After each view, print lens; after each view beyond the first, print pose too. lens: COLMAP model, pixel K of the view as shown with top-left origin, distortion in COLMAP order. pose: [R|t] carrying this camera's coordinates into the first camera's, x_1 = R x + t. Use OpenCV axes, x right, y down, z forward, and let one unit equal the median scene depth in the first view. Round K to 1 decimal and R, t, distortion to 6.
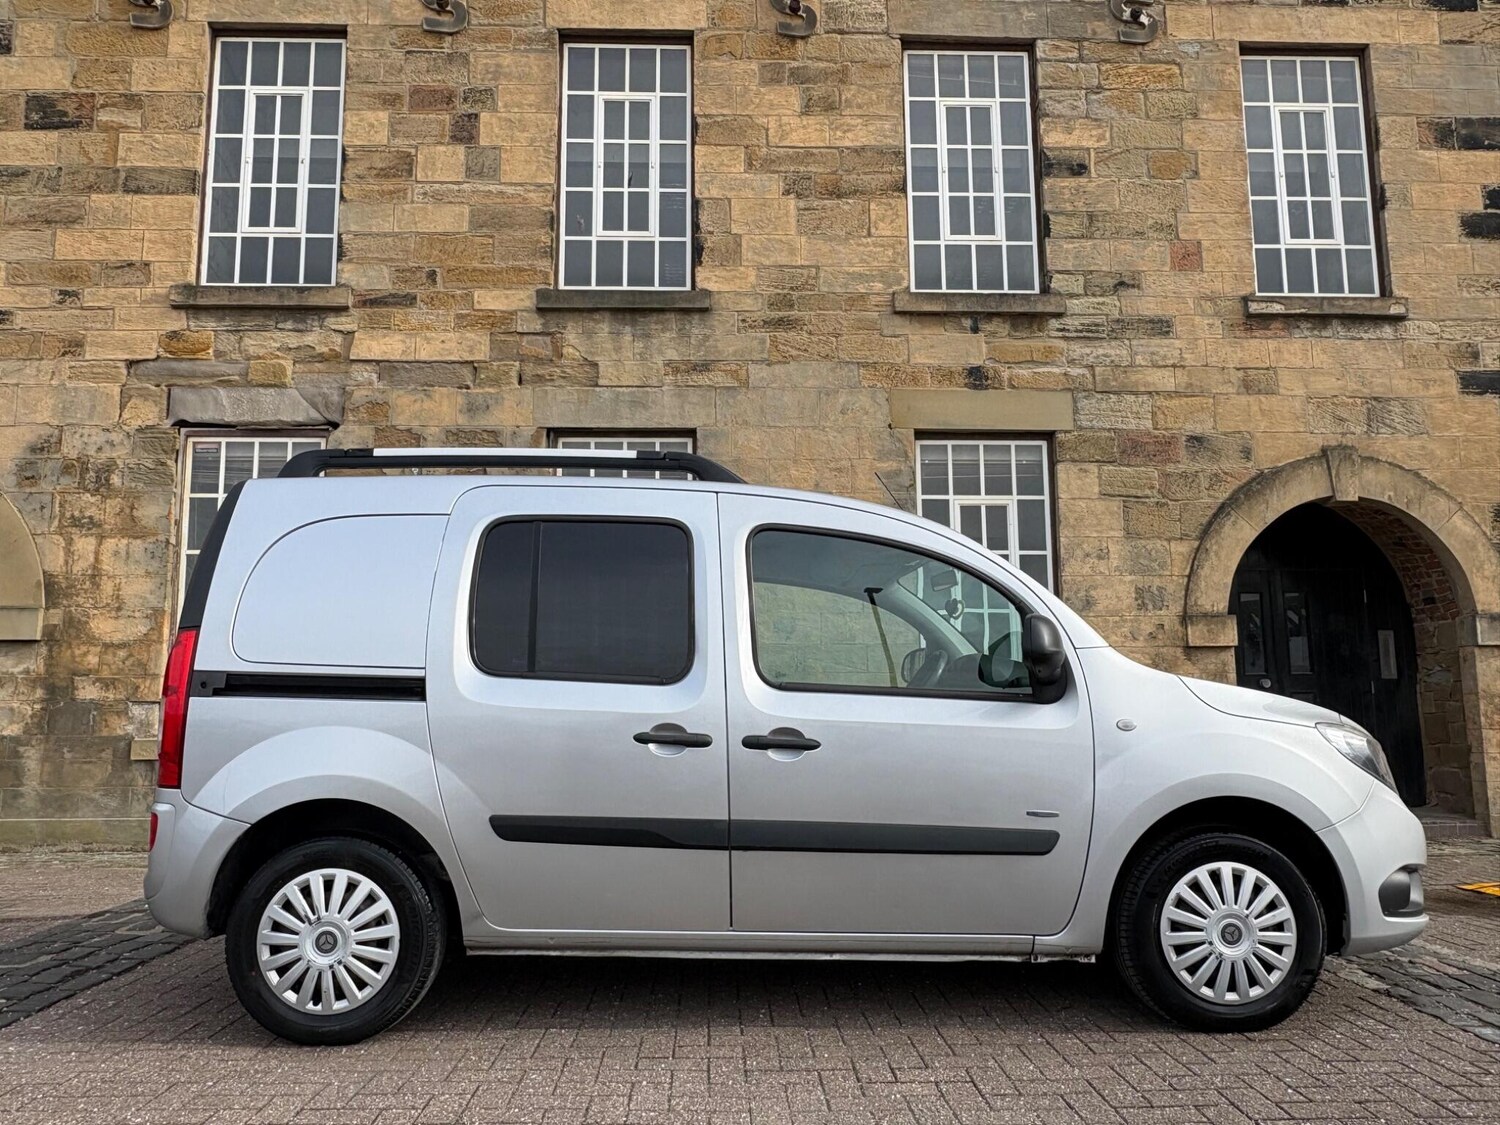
lens RADIAL K [[1109.8, 0, 743.3], [0, 1109.8, 567.8], [0, 0, 1]] dist [-0.004722, 0.004335]
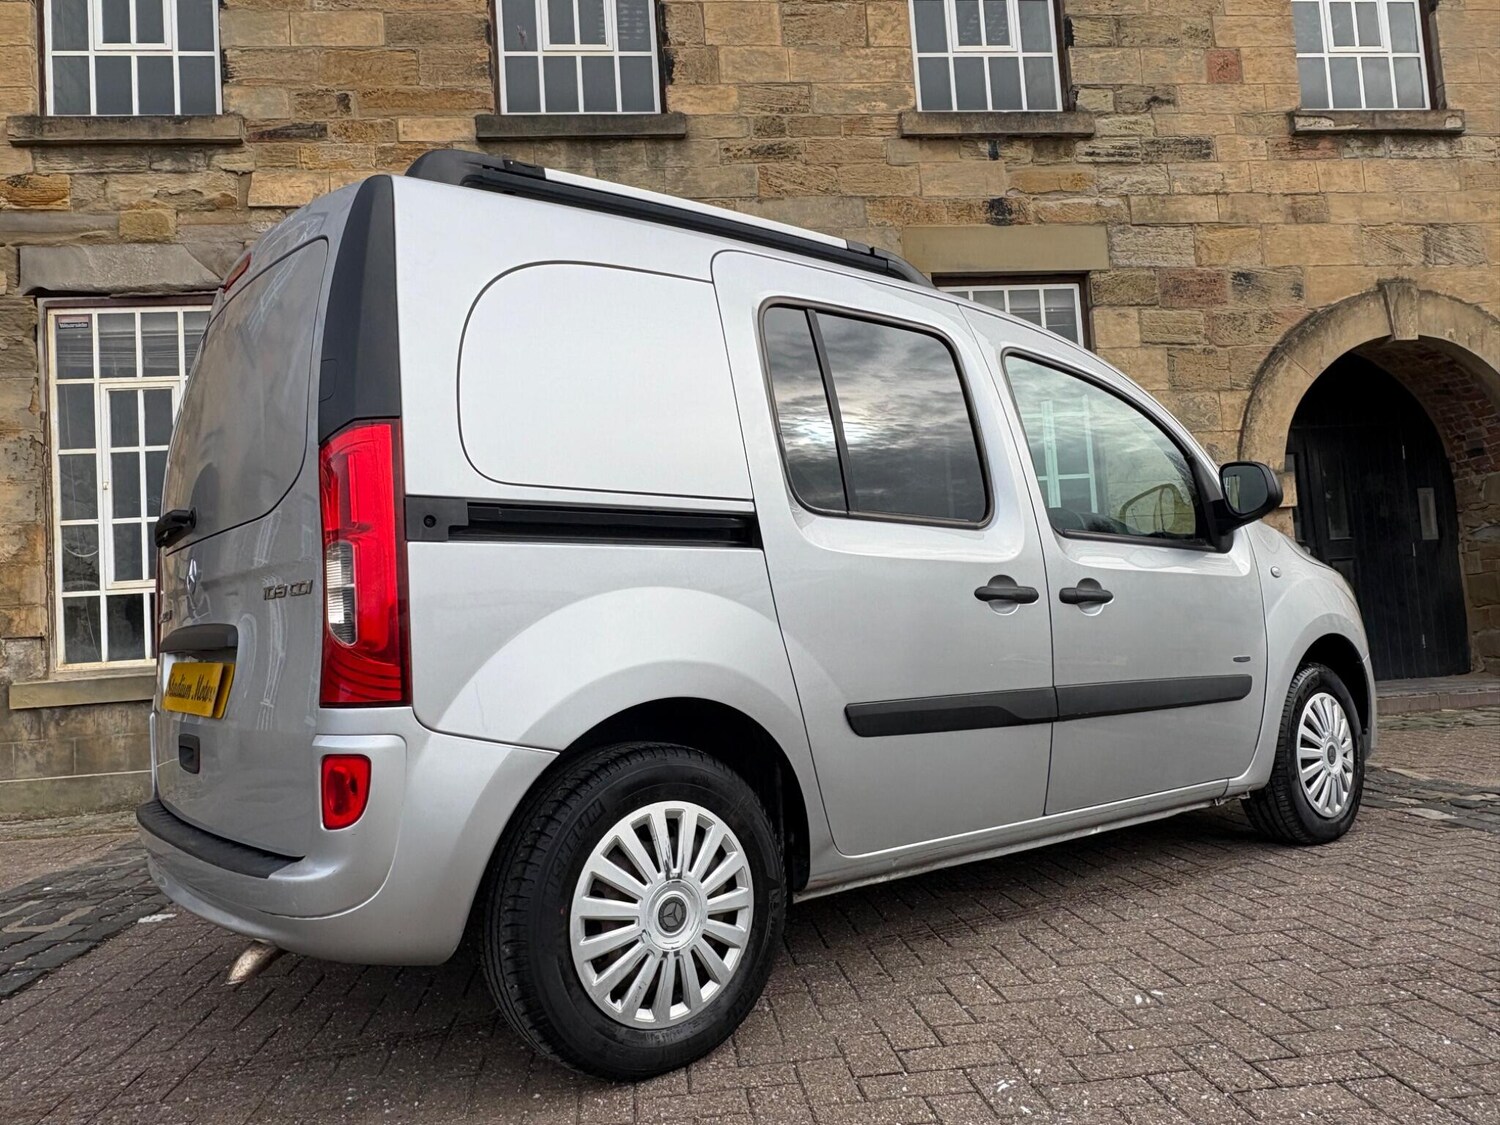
lens RADIAL K [[1117.4, 0, 746.1], [0, 1117.4, 565.6], [0, 0, 1]] dist [-0.005900, 0.007053]
pose [[0.995000, -0.052315, 0.085081, -0.074572], [0.046394, 0.996458, 0.070136, 0.033525], [-0.088448, -0.065838, 0.993903, 0.136496]]
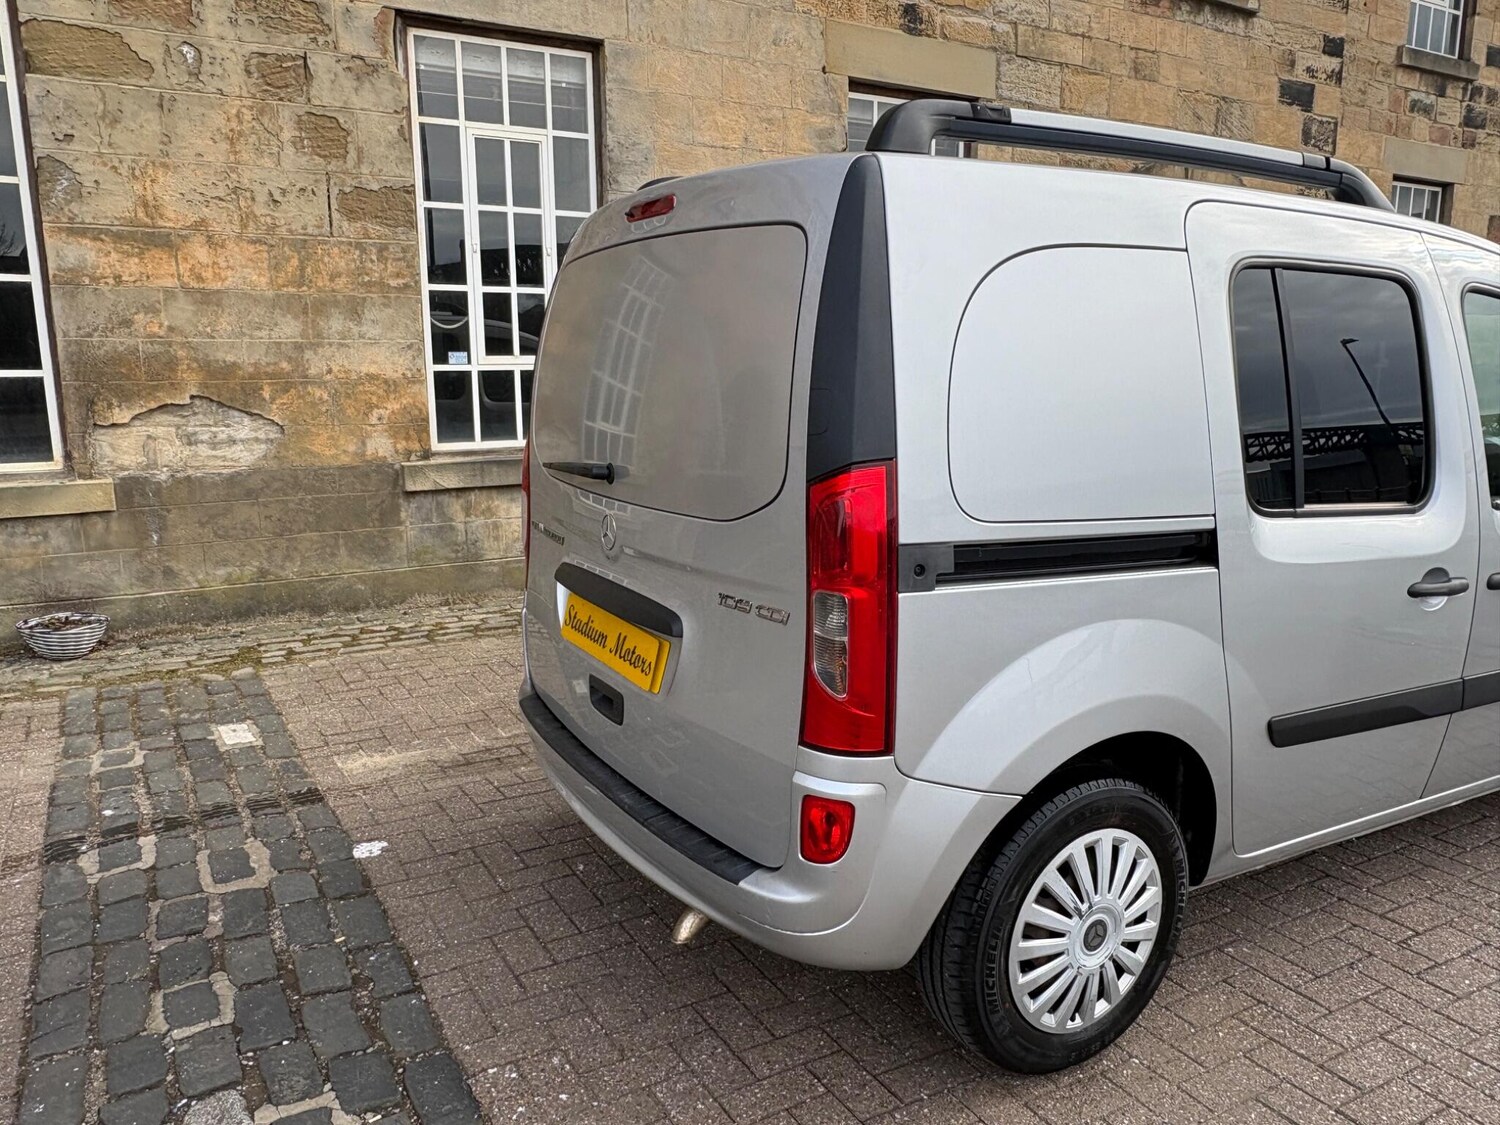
lens RADIAL K [[1109.8, 0, 752.4], [0, 1109.8, 575.3], [0, 0, 1]] dist [-0.004722, 0.004335]
pose [[0.879508, -0.088586, 0.467567, -0.326876], [-0.067216, 0.949547, 0.306338, -0.020789], [-0.471114, -0.300855, 0.829179, 0.237800]]
